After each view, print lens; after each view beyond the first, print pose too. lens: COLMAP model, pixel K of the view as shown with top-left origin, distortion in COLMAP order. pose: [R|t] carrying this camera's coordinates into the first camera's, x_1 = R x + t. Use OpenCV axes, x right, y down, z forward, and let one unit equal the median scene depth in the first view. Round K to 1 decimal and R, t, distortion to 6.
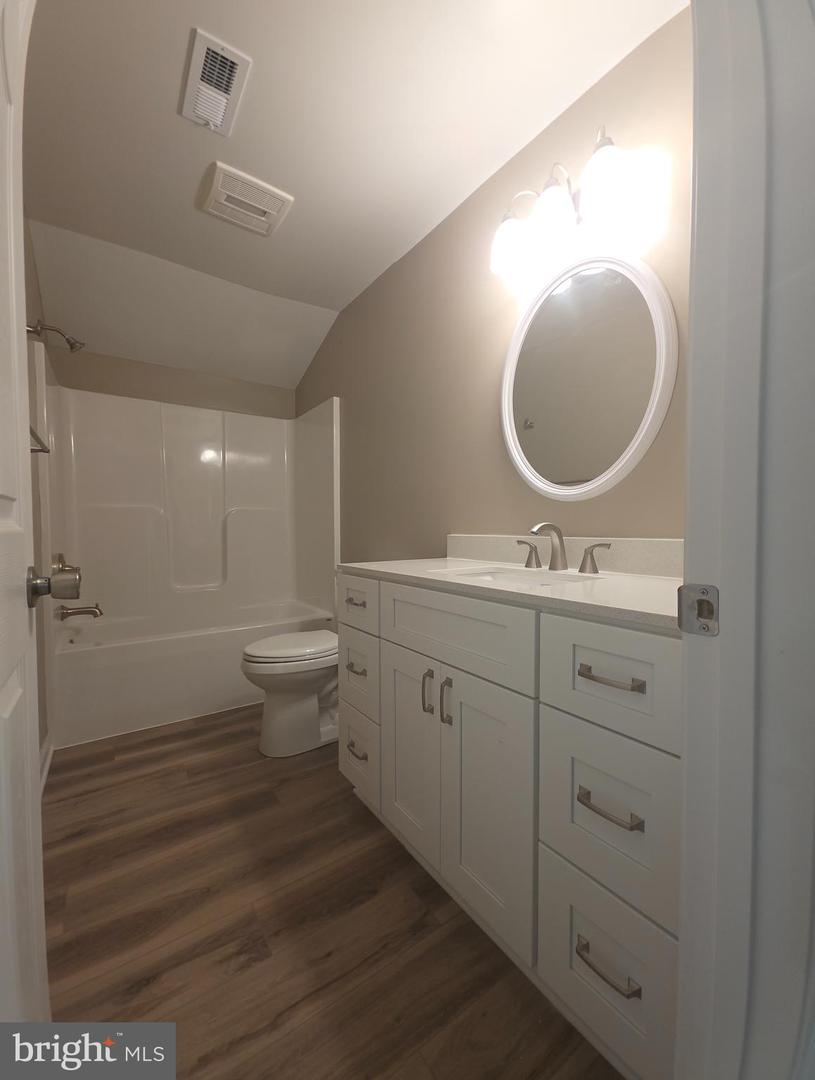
lens RADIAL K [[425.0, 0, 402.4], [0, 425.0, 532.2], [0, 0, 1]] dist [-0.005023, -0.000827]
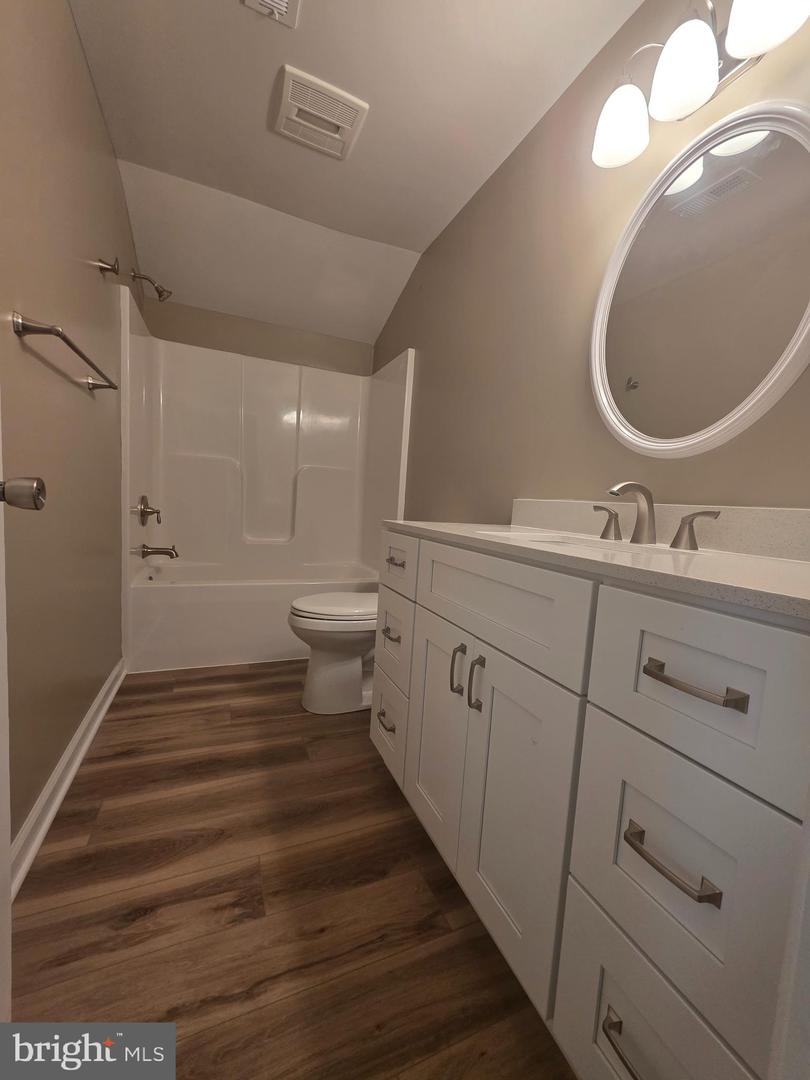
lens RADIAL K [[425.0, 0, 403.8], [0, 425.0, 535.2], [0, 0, 1]] dist [-0.005023, -0.000827]
pose [[0.979054, 0.084368, -0.185300, 0.067849], [-0.072153, 0.994812, 0.071715, 0.043639], [0.190389, -0.056842, 0.980062, 0.124516]]
